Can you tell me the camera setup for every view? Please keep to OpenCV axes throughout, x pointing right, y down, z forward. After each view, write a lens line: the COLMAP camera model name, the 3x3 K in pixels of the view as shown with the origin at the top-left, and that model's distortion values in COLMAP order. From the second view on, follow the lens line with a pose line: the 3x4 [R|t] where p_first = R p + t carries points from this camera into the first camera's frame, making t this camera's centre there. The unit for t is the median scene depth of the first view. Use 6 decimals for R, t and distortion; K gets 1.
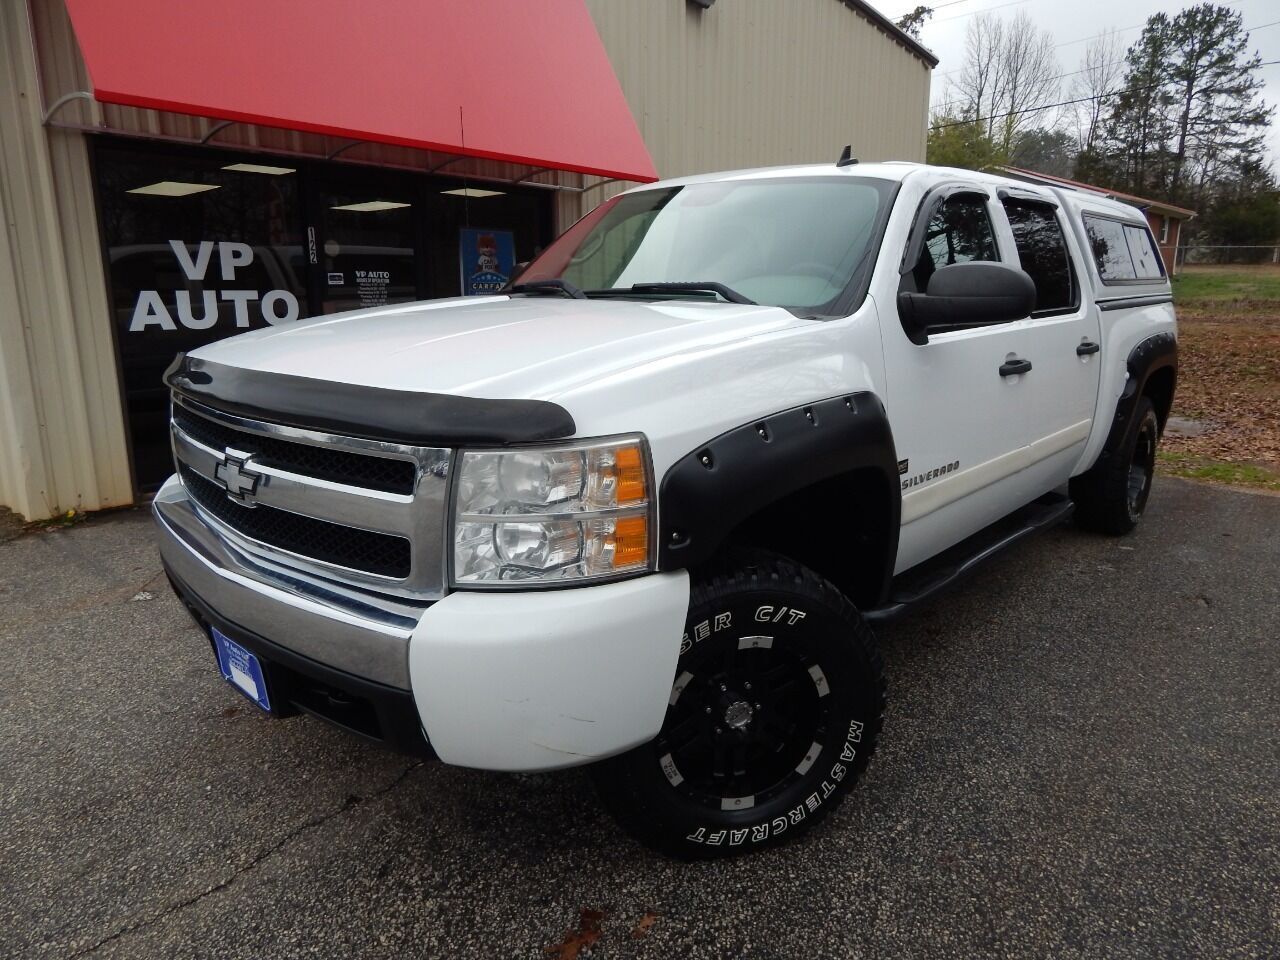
lens RADIAL K [[835.7, 0, 640.0], [0, 835.7, 470.9], [0, 0, 1]] dist [-0.008726, 0.001858]
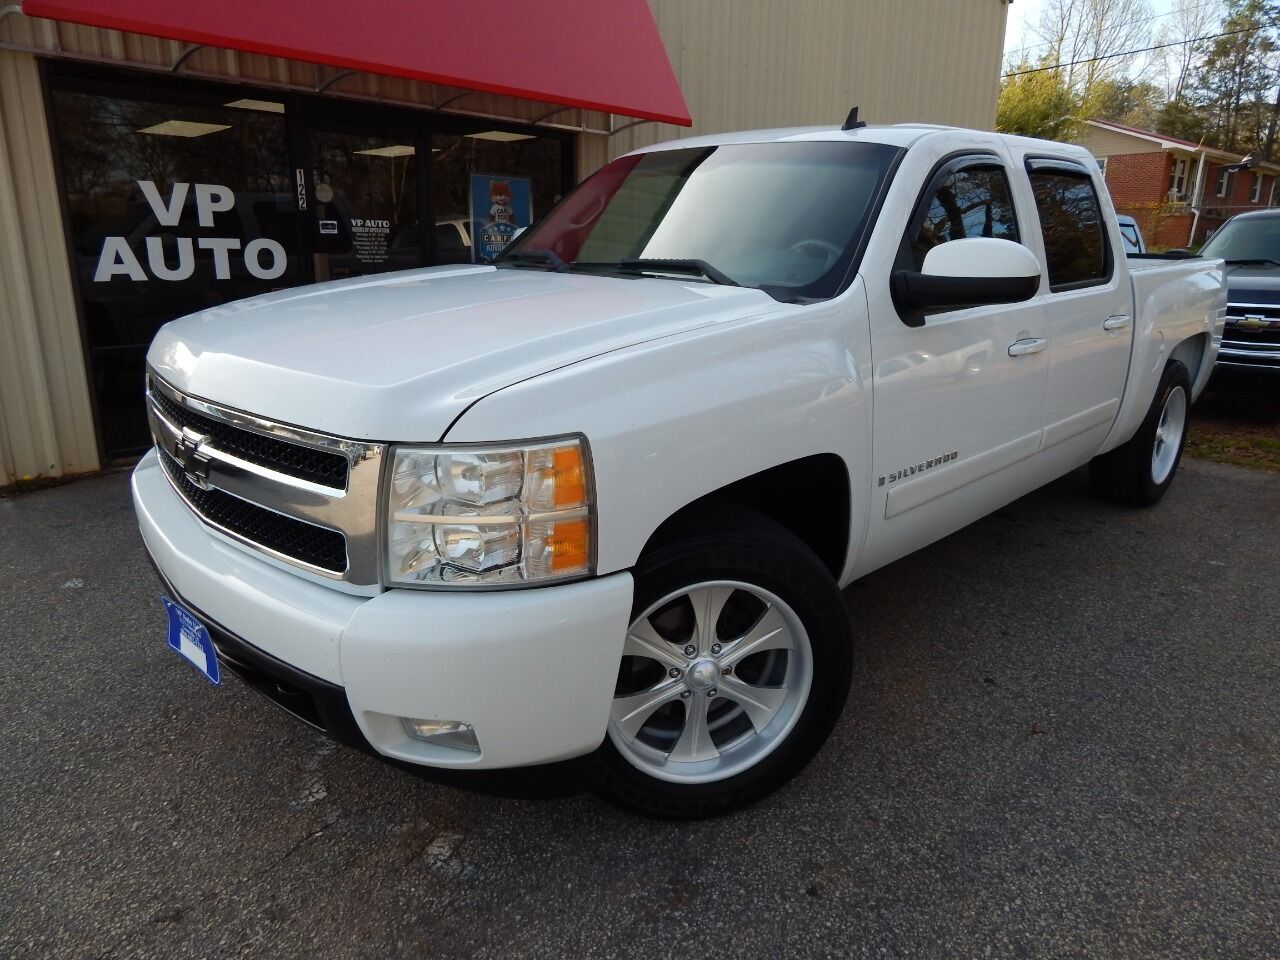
lens RADIAL K [[843.2, 0, 640.0], [0, 843.2, 466.9], [0, 0, 1]] dist [-0.001121, -0.000829]
pose [[0.998011, 0.030068, -0.055412, 0.039624], [-0.027547, 0.998575, 0.045711, -0.023549], [0.056708, -0.044094, 0.997417, 0.104642]]
